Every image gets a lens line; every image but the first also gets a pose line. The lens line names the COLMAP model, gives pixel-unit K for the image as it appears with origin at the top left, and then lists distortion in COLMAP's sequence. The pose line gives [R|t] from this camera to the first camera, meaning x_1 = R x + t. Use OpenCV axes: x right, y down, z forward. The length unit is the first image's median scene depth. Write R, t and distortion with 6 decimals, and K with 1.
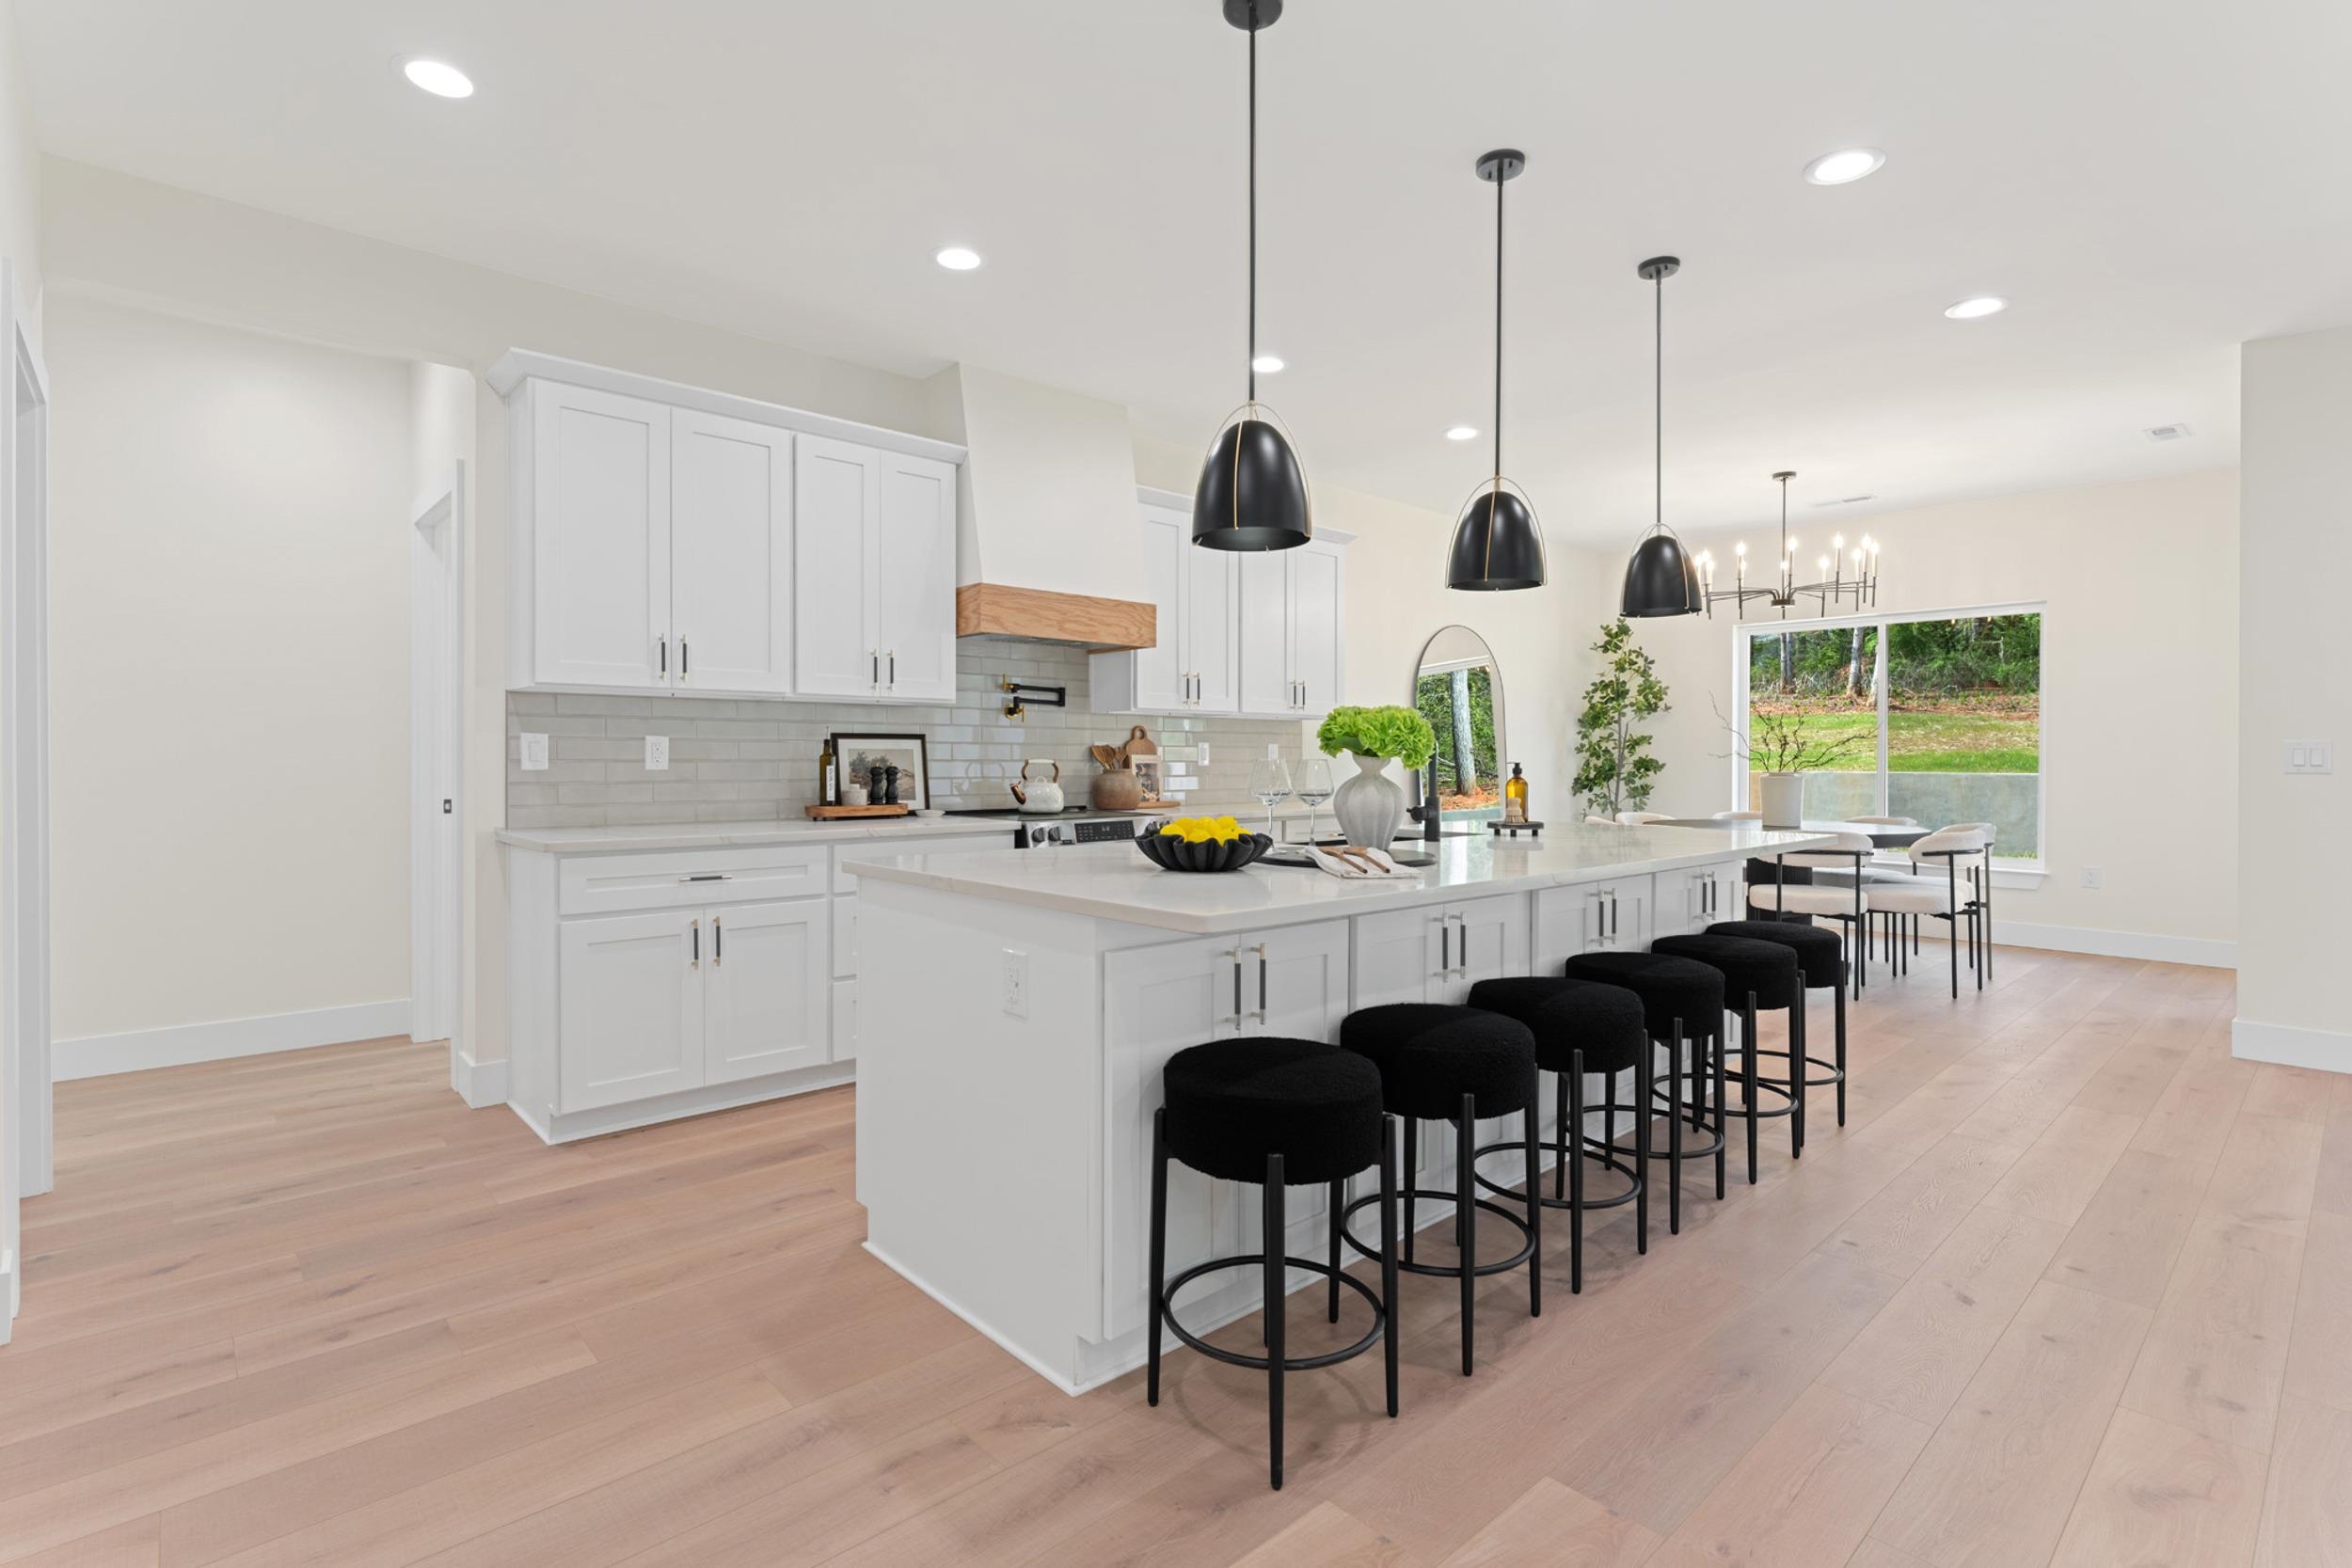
lens RADIAL K [[1096.5, 0, 1184.1], [0, 1096.5, 773.6], [0, 0, 1]] dist [-0.001986, -0.000725]
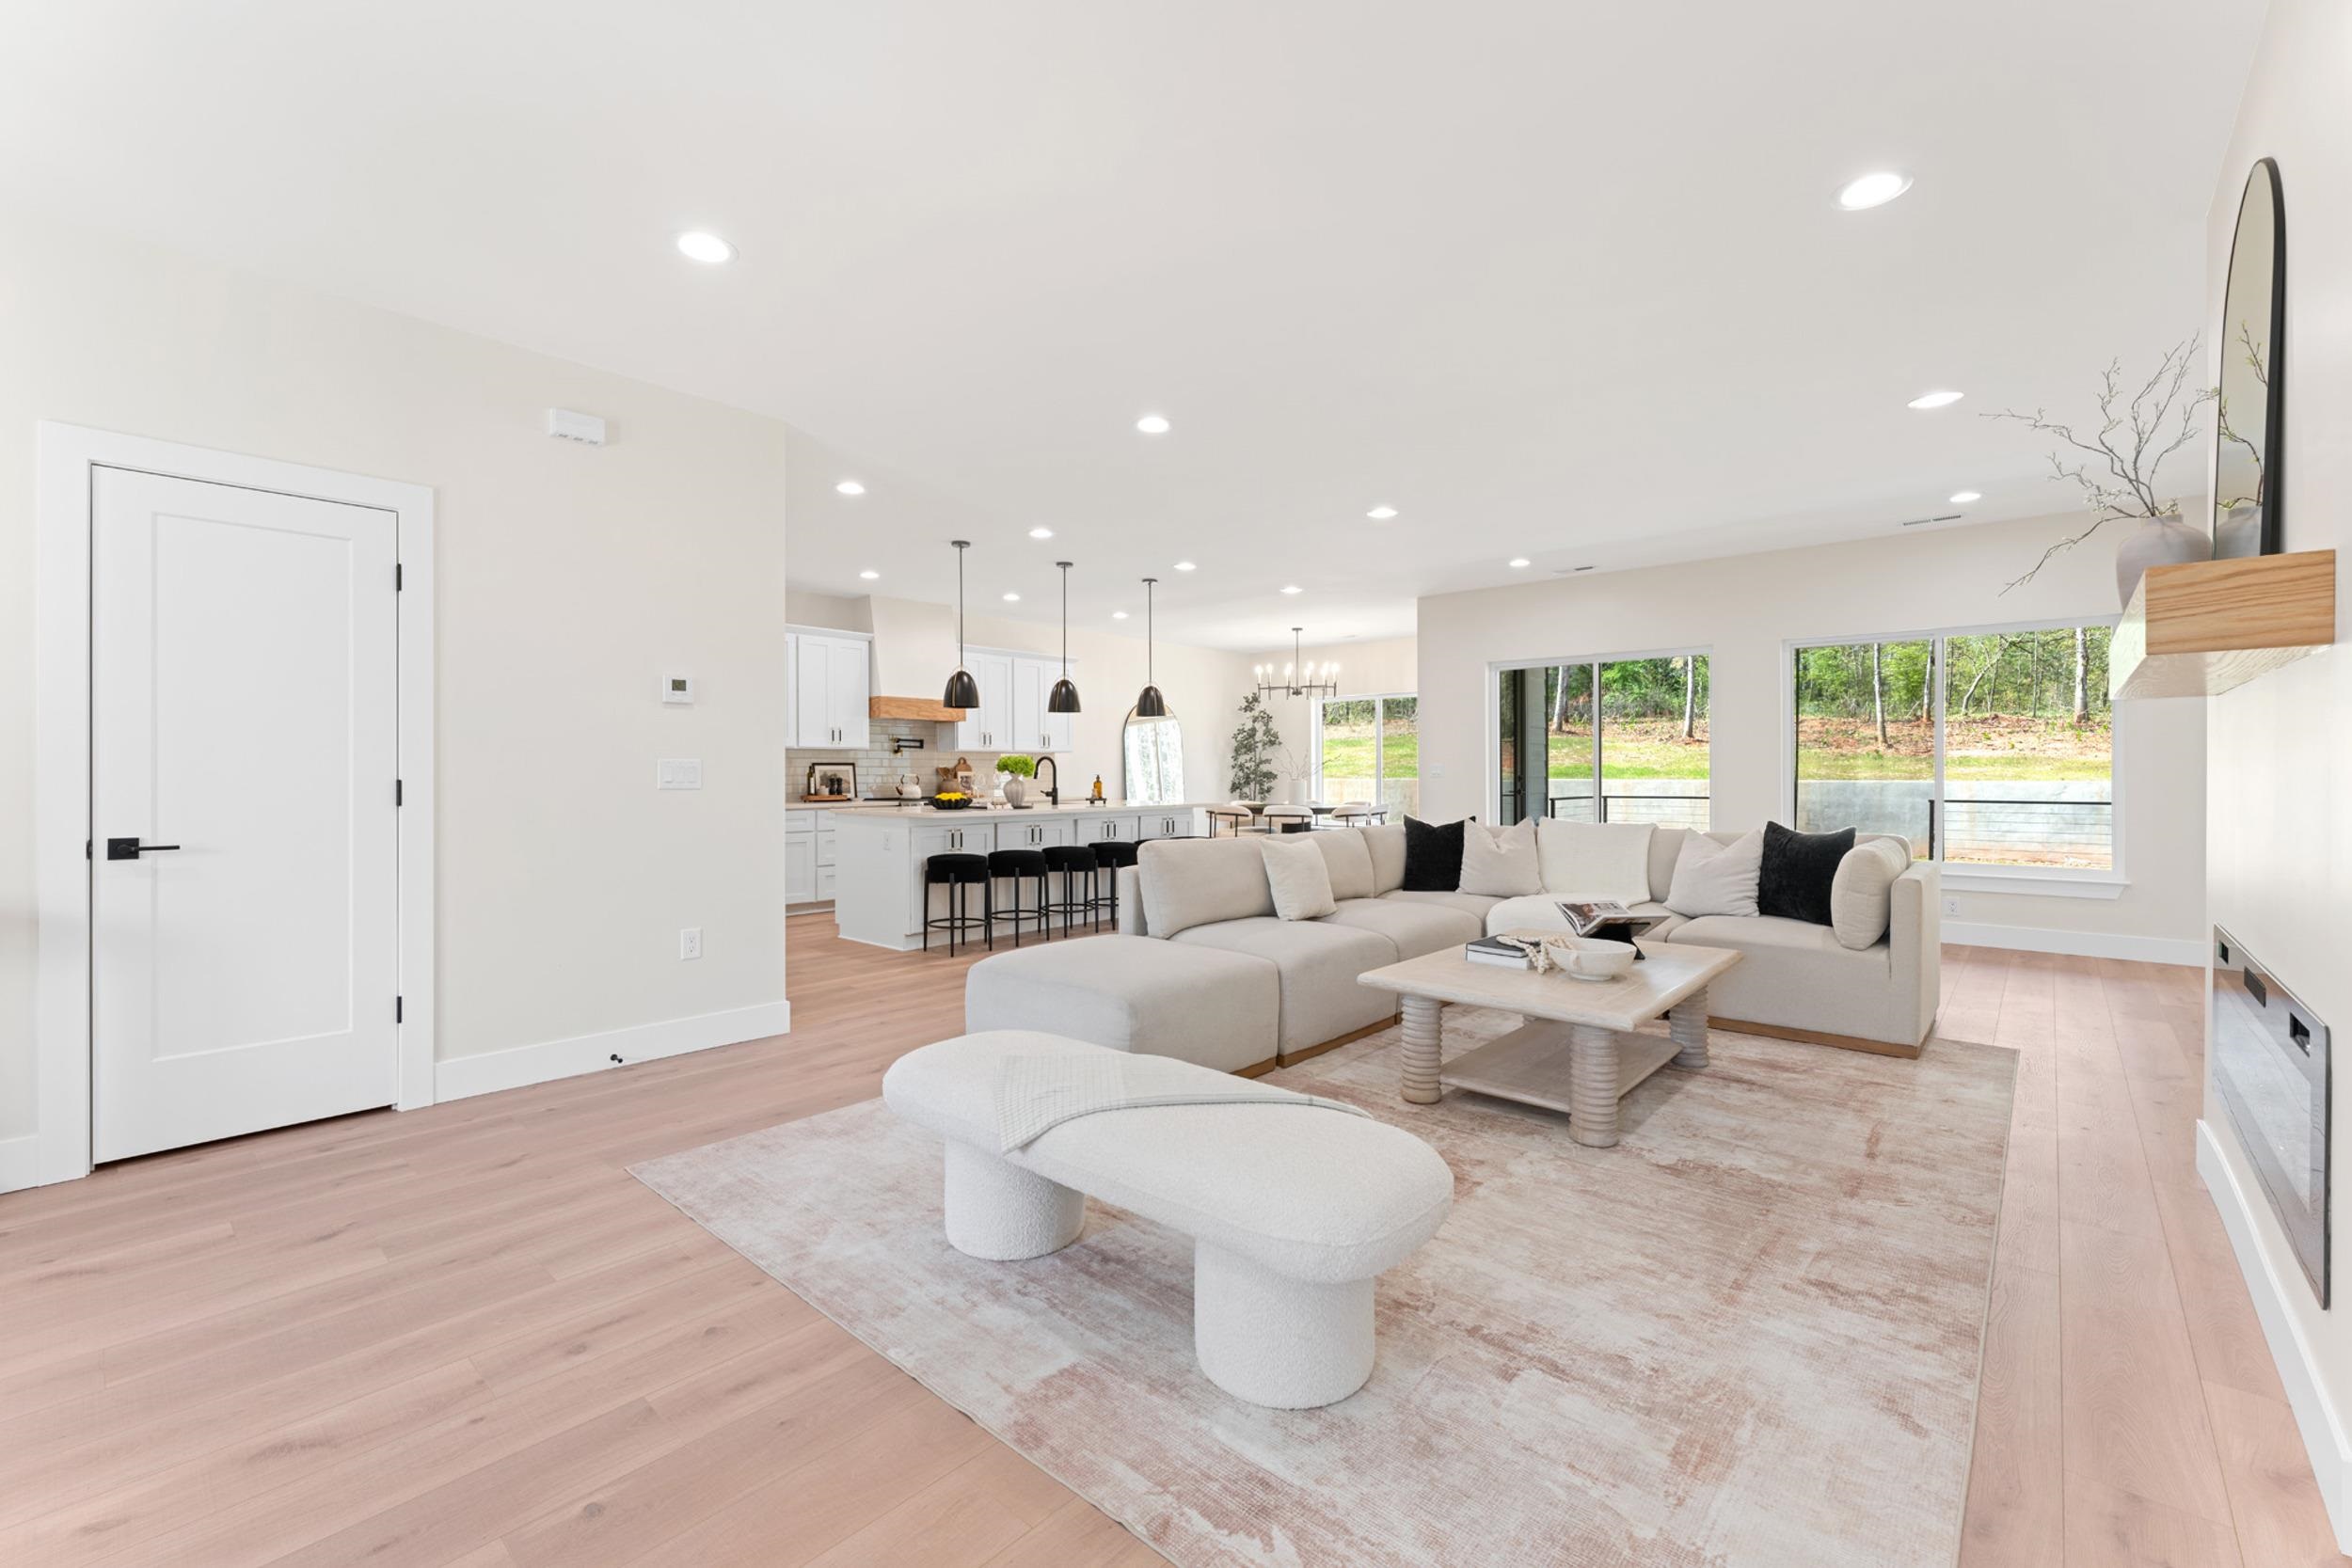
lens RADIAL K [[979.0, 0, 1177.8], [0, 979.0, 778.4], [0, 0, 1]] dist [-0.002673, -0.000101]
pose [[0.995066, -0.006572, 0.098995, 0.182304], [0.007397, 0.999941, -0.007974, 0.013059], [-0.098937, 0.008667, 0.995056, -0.868568]]
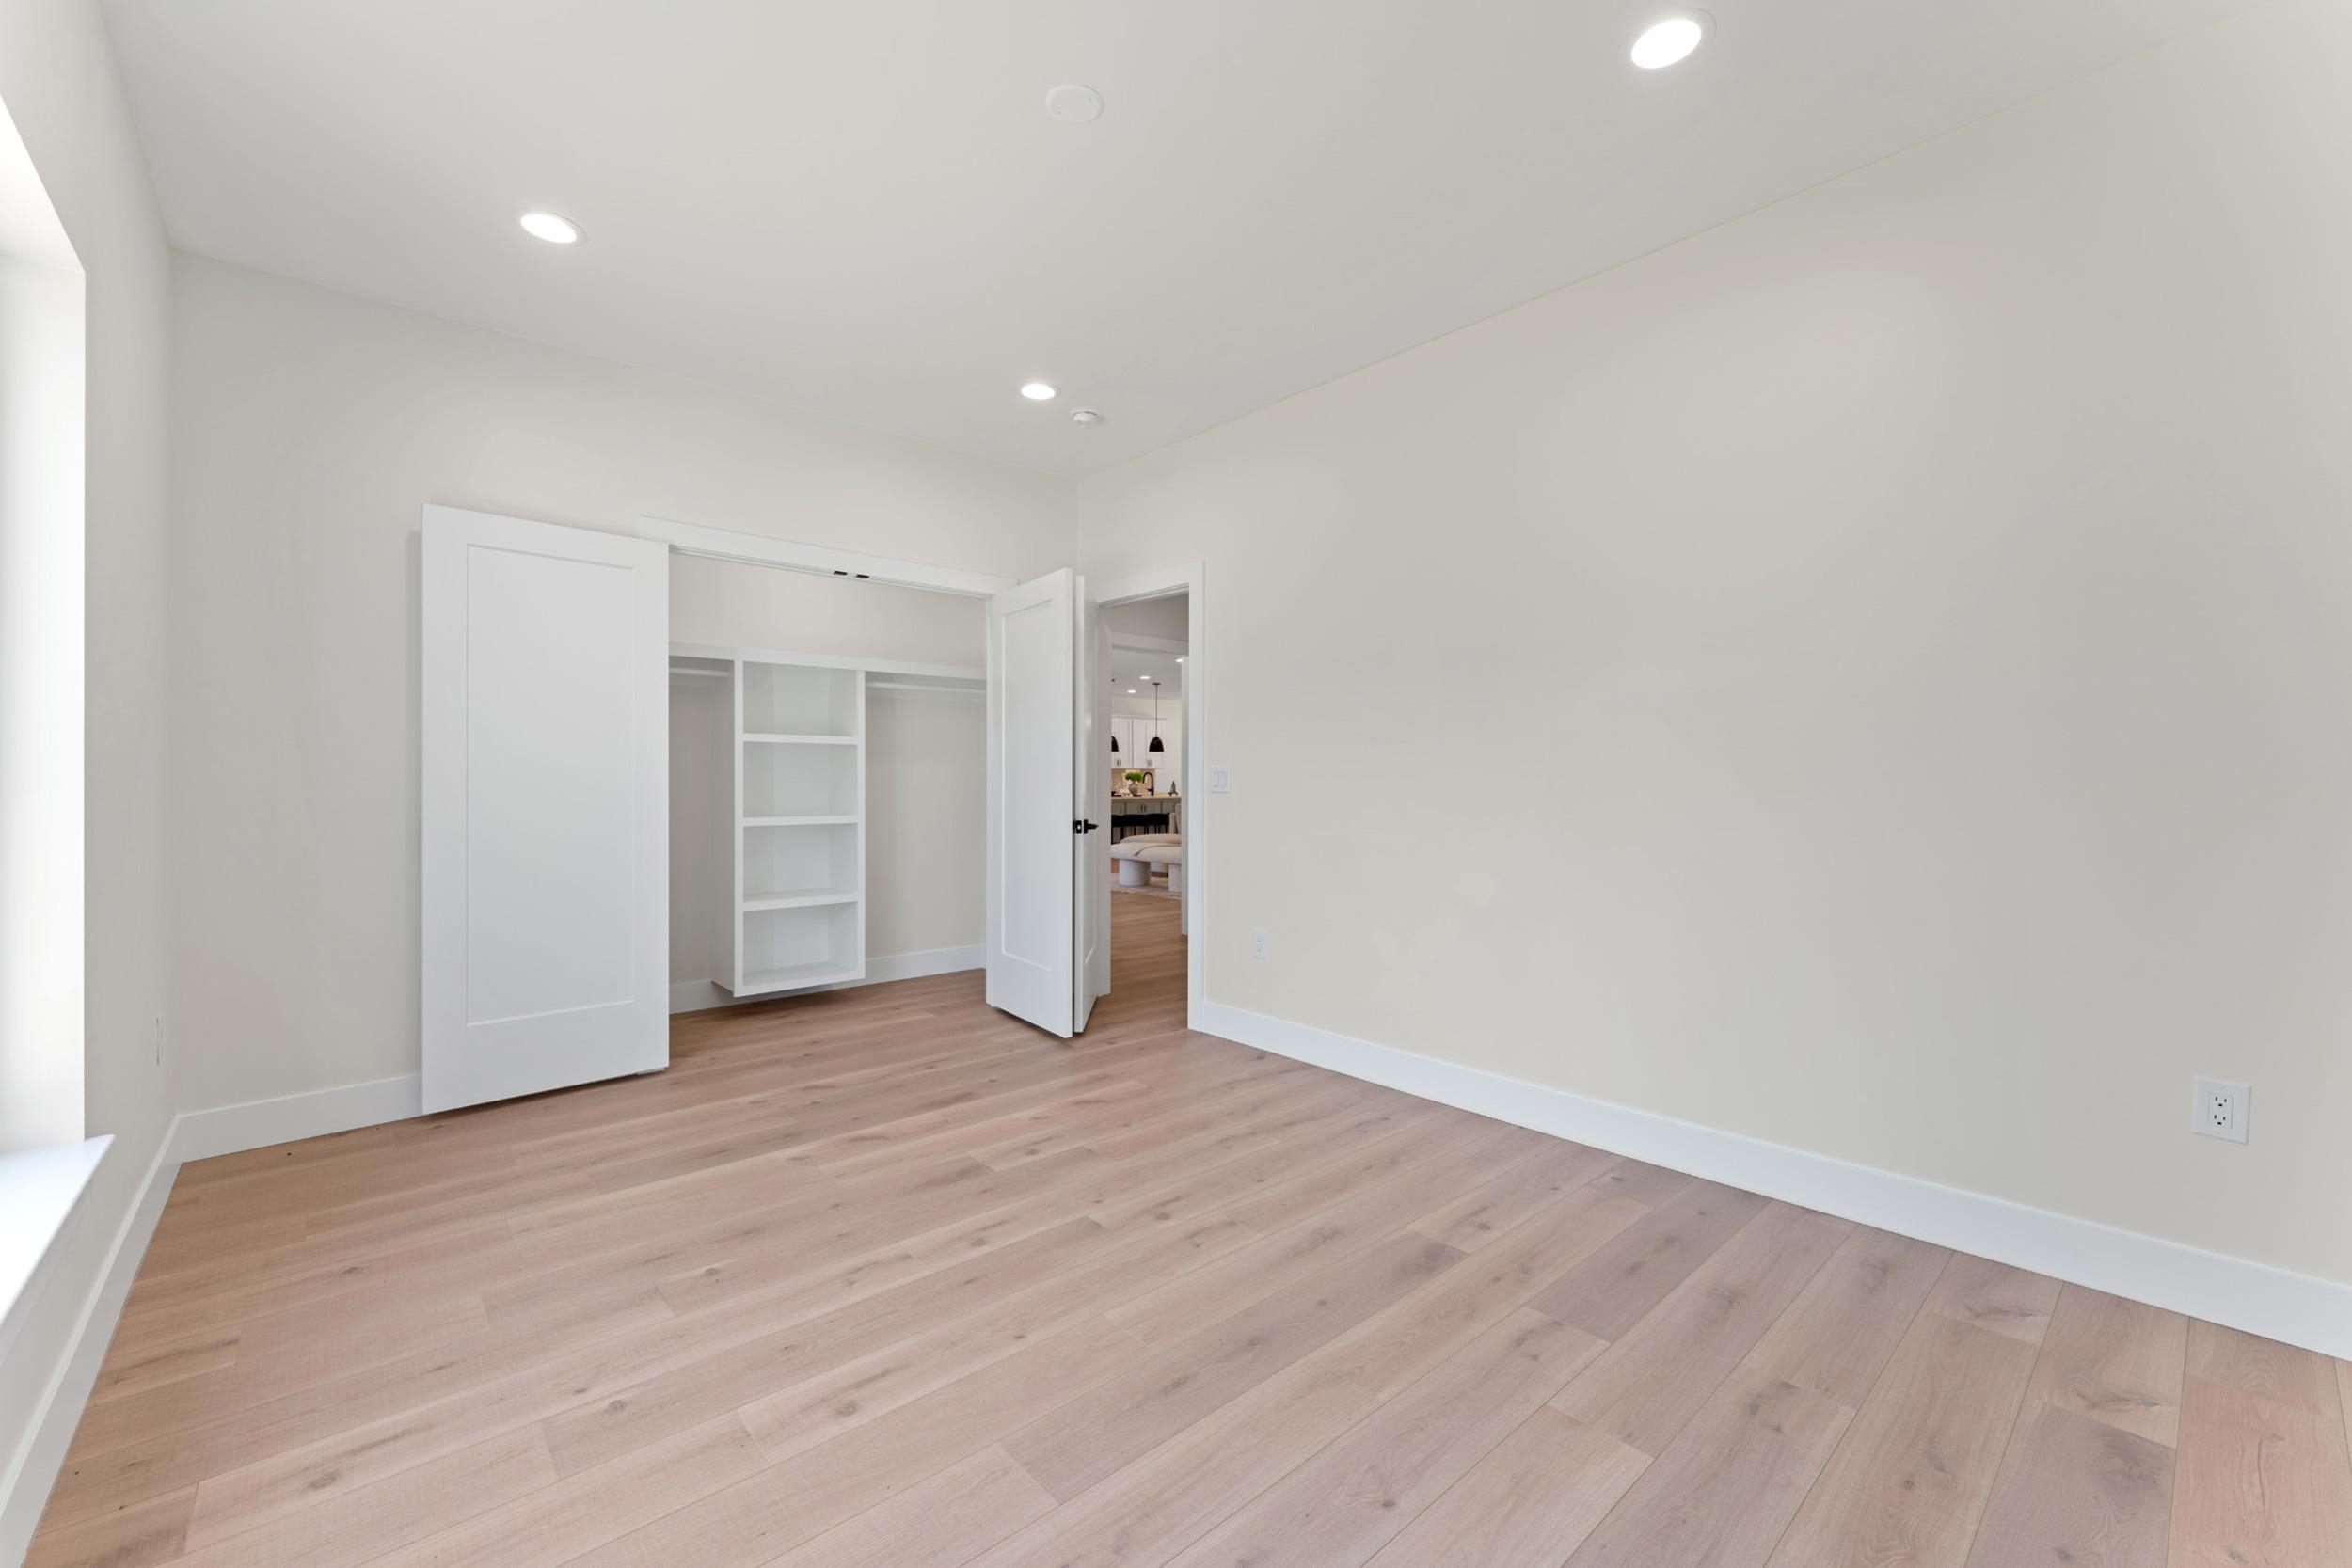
lens RADIAL K [[948.5, 0, 1180.5], [0, 948.5, 786.2], [0, 0, 1]] dist [-0.008432, 0.000388]
pose [[0.999552, -0.010243, -0.028133, 0.317734], [0.009854, 0.999854, -0.013946, 0.054657], [0.028271, 0.013662, 0.999507, -2.415882]]
